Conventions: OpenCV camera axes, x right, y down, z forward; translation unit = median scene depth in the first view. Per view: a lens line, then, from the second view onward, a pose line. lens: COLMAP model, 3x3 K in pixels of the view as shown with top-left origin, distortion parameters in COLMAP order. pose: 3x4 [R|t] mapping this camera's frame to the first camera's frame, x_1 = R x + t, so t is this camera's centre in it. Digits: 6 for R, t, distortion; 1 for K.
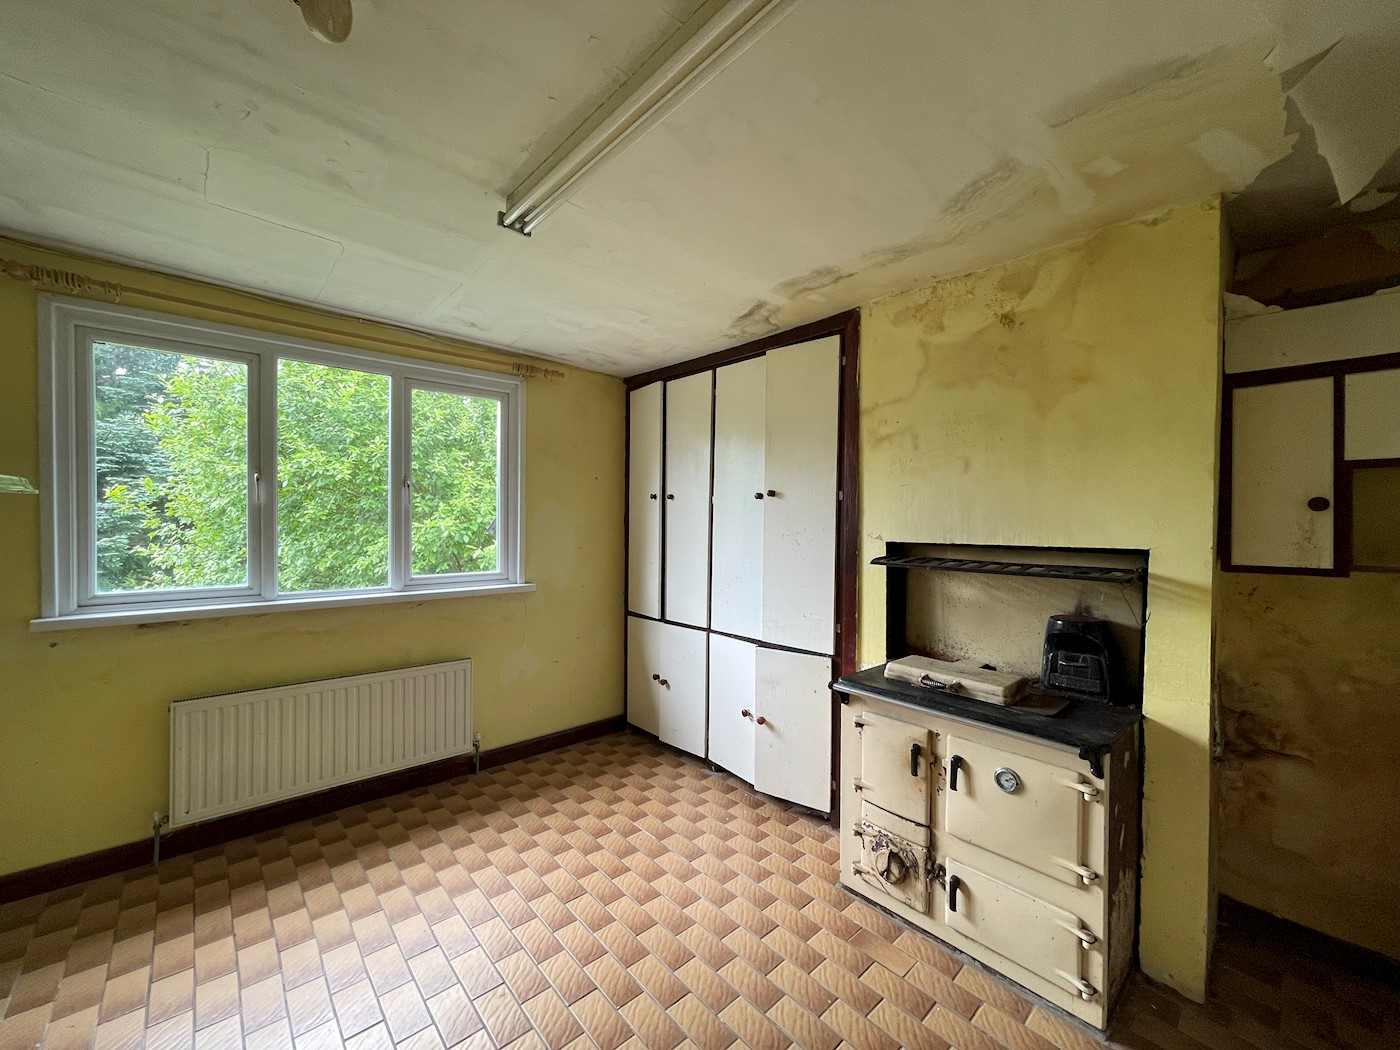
lens RADIAL K [[560.7, 0, 693.4], [0, 560.7, 520.7], [0, 0, 1]] dist [-0.003172, 0.000695]
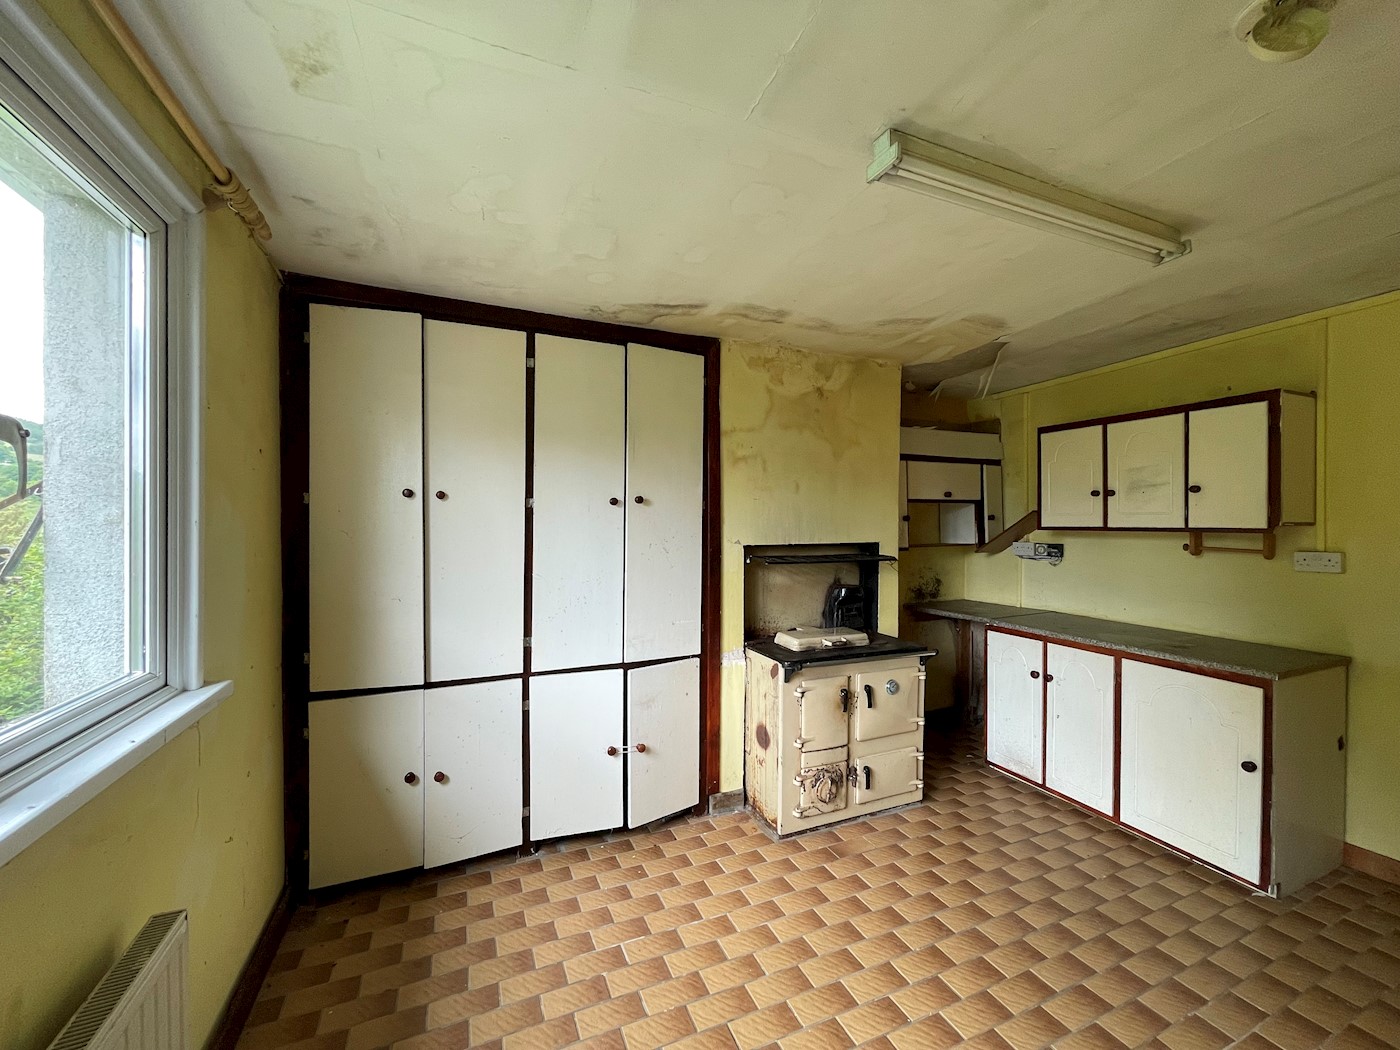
lens RADIAL K [[560.7, 0, 700.1], [0, 560.7, 522.9], [0, 0, 1]] dist [-0.003172, 0.000695]
pose [[0.323039, -0.006977, 0.946360, -0.829636], [0.002868, 0.999975, 0.006393, -0.019314], [-0.946381, 0.000649, 0.323051, 0.713246]]
